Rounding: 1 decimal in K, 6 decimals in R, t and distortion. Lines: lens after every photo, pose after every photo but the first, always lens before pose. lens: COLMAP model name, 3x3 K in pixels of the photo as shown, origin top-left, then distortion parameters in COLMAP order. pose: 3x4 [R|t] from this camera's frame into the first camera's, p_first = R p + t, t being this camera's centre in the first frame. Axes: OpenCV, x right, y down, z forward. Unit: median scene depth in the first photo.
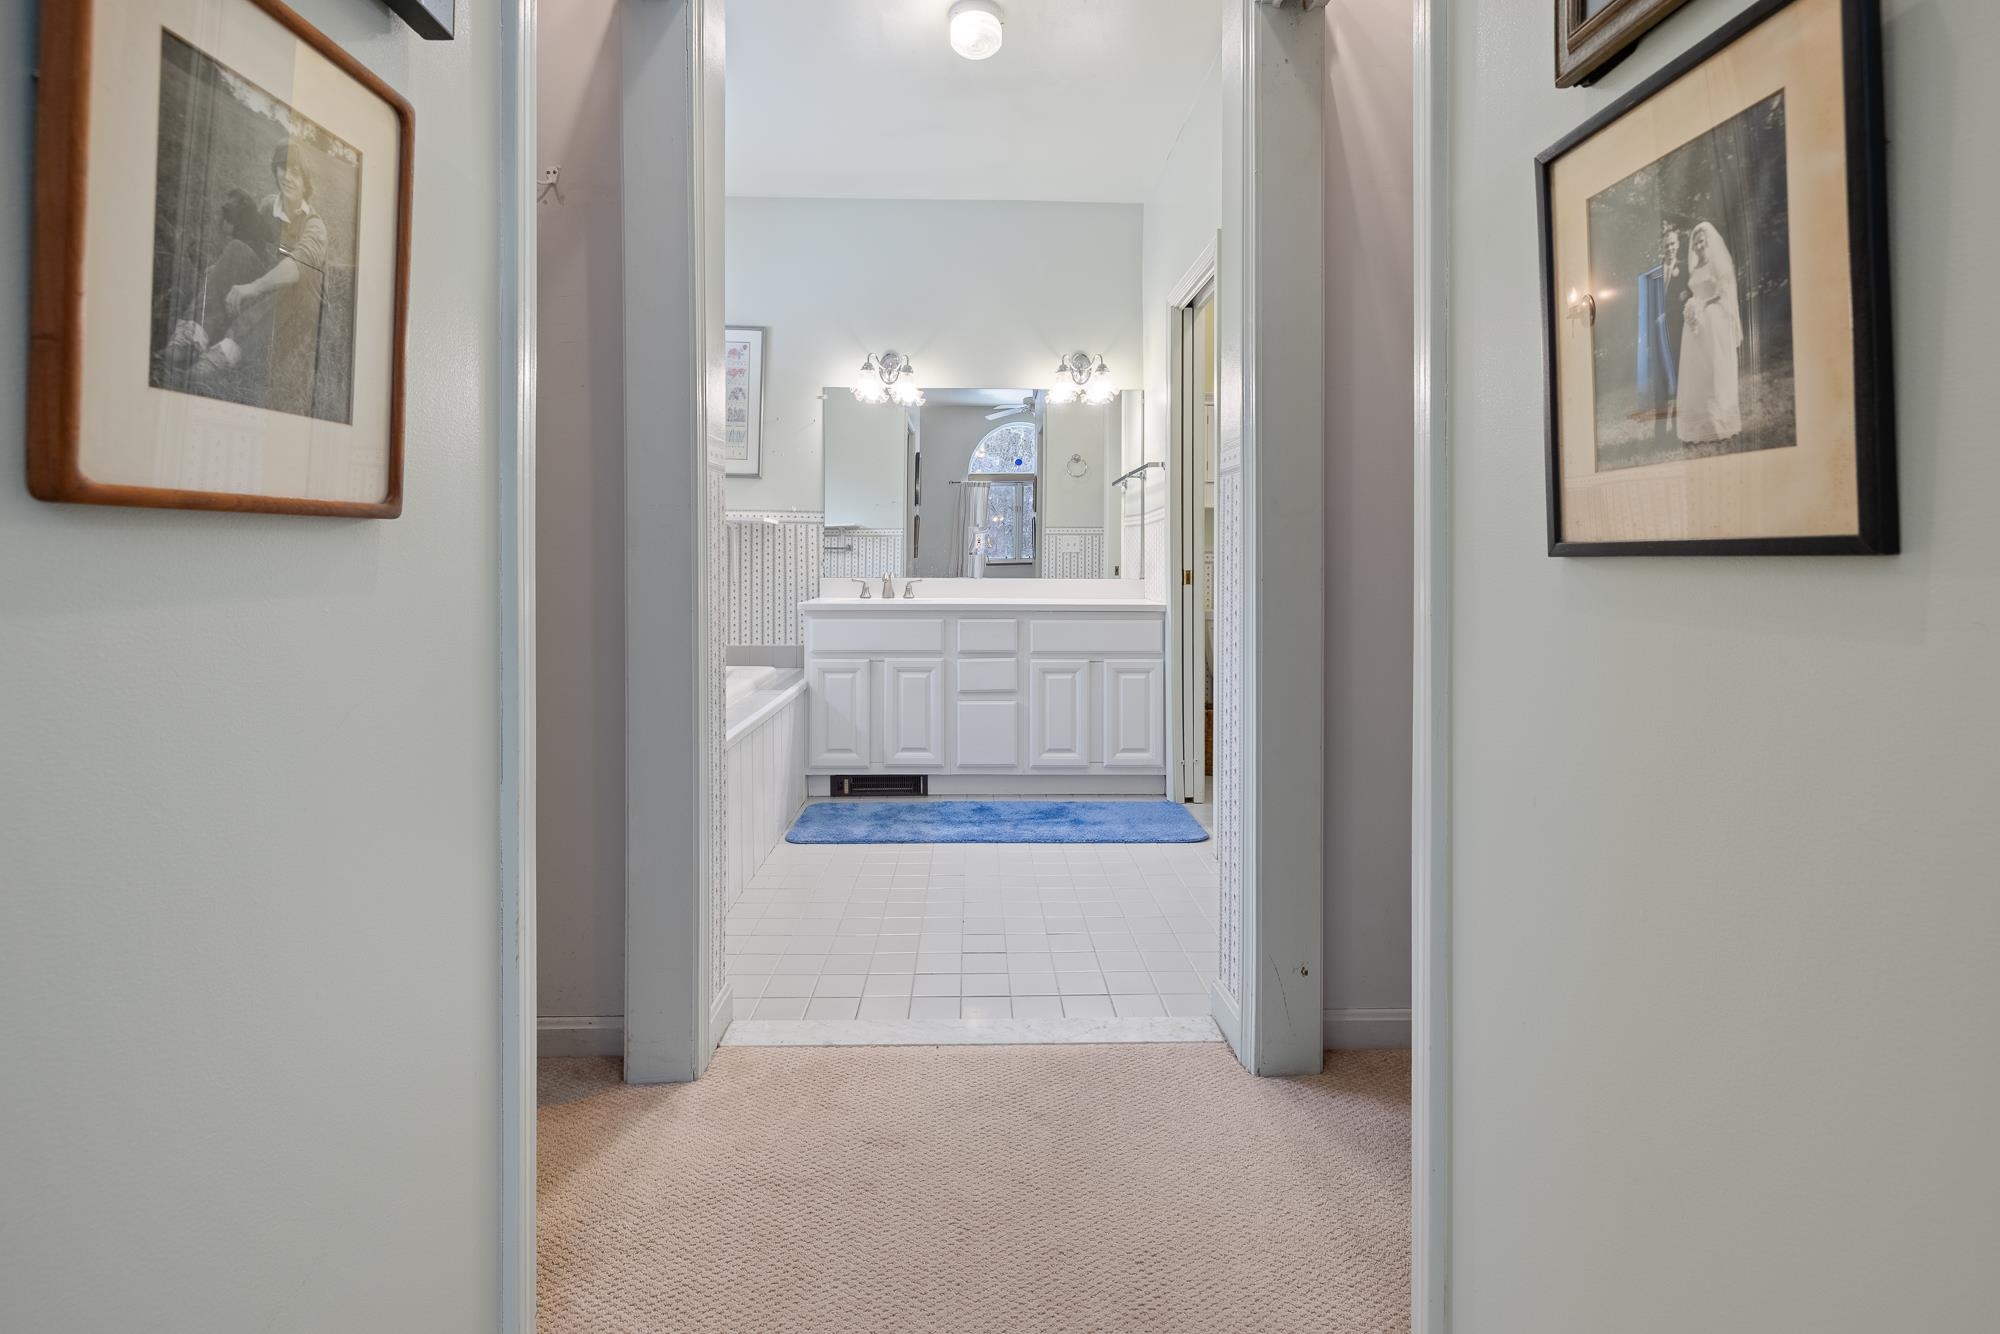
lens RADIAL K [[873.2, 0, 999.2], [0, 873.2, 566.7], [0, 0, 1]] dist [0.000916, -0.000004]
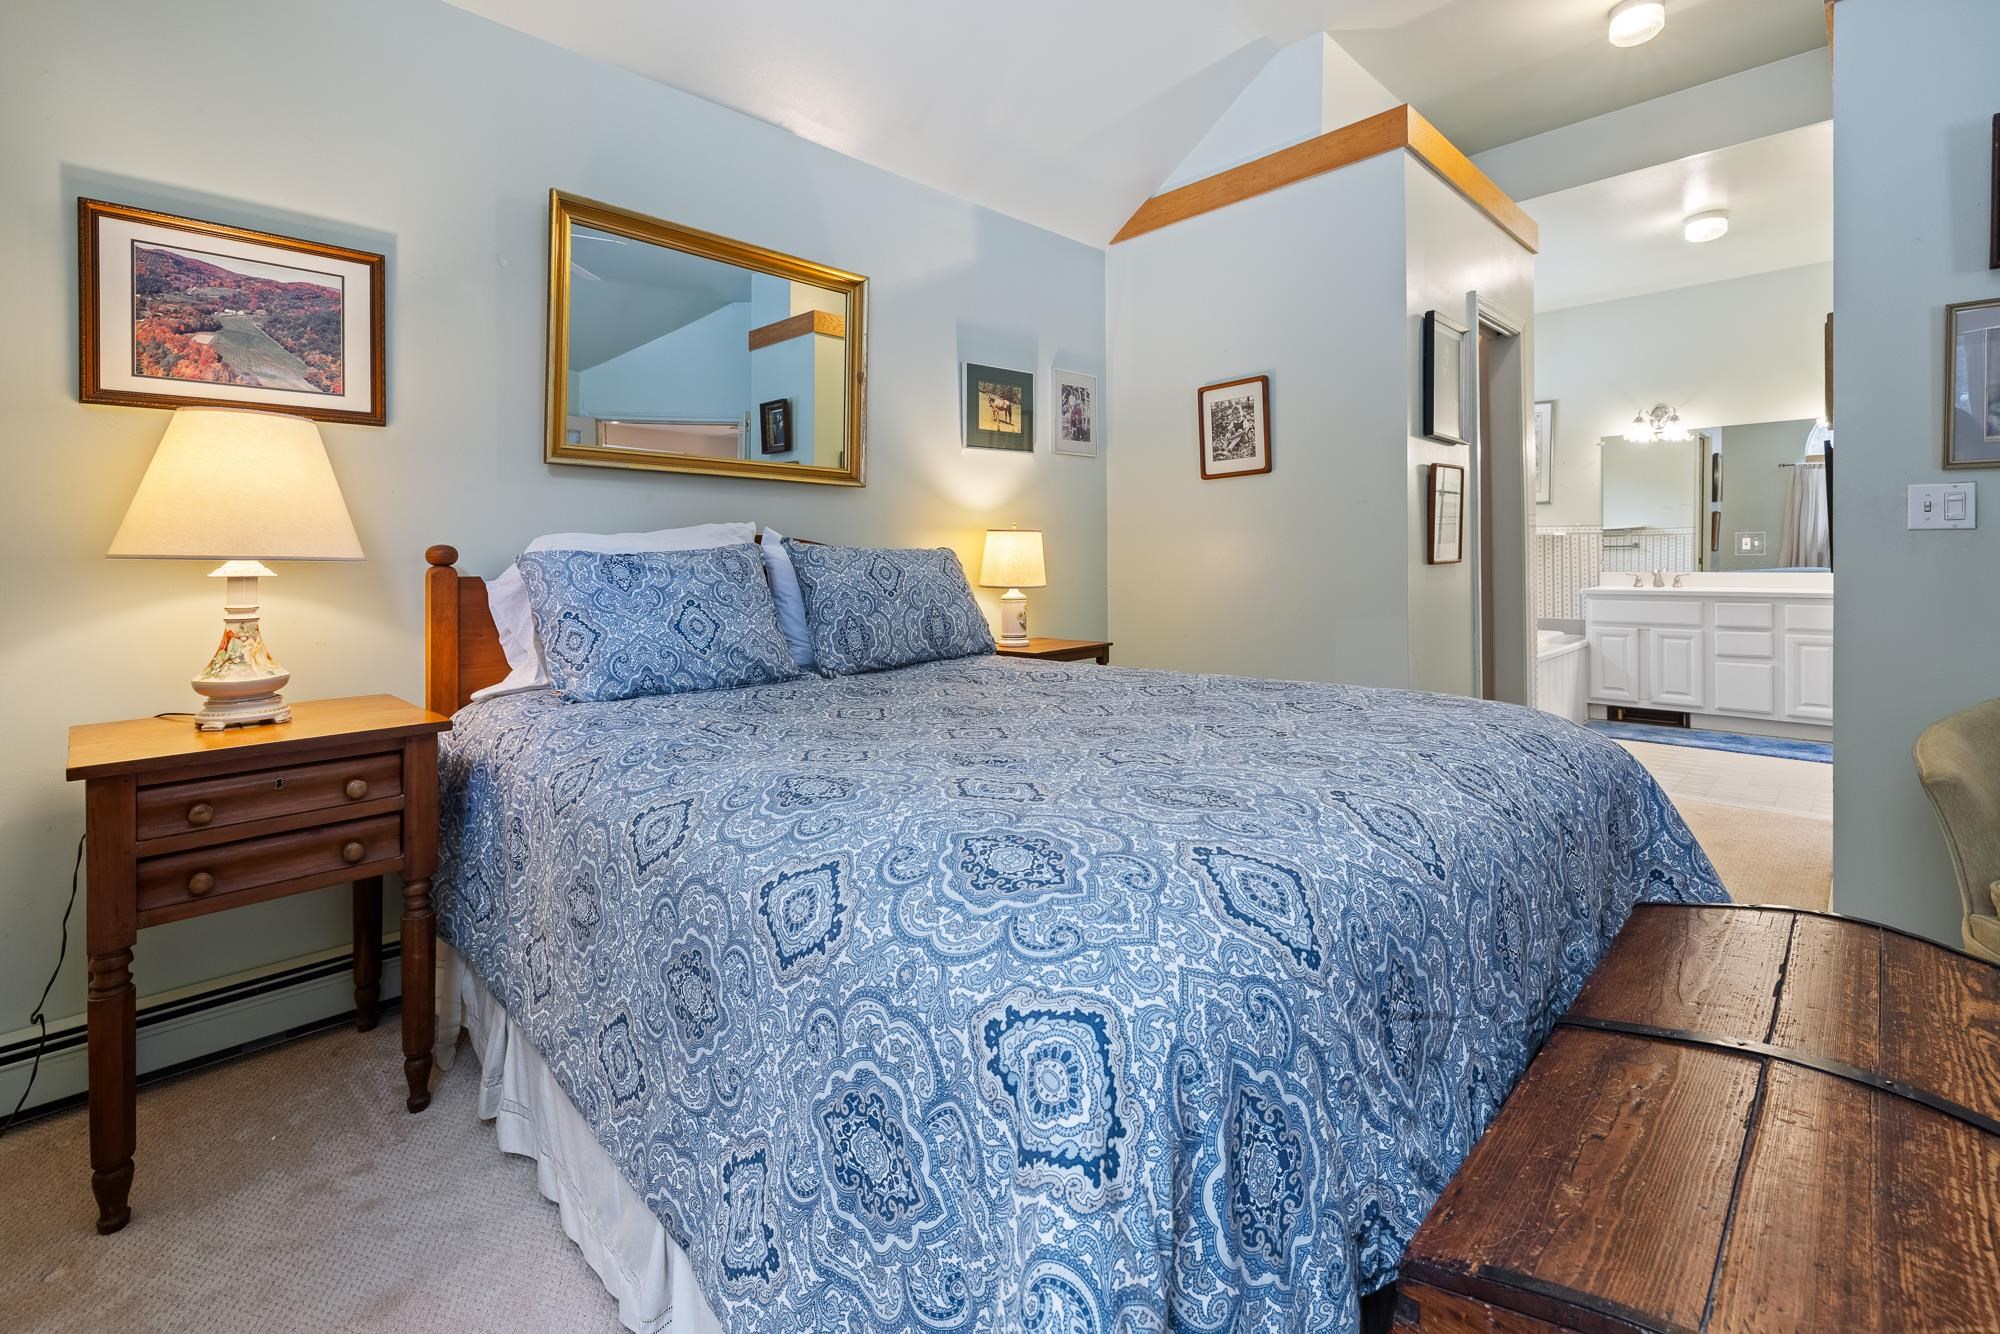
lens RADIAL K [[873.2, 0, 999.2], [0, 873.2, 566.7], [0, 0, 1]] dist [0.000916, -0.000004]
pose [[0.678088, -0.004020, -0.734970, 0.197601], [0.013447, 0.999886, 0.006937, -0.021284], [0.734858, -0.014587, 0.678065, -0.759876]]
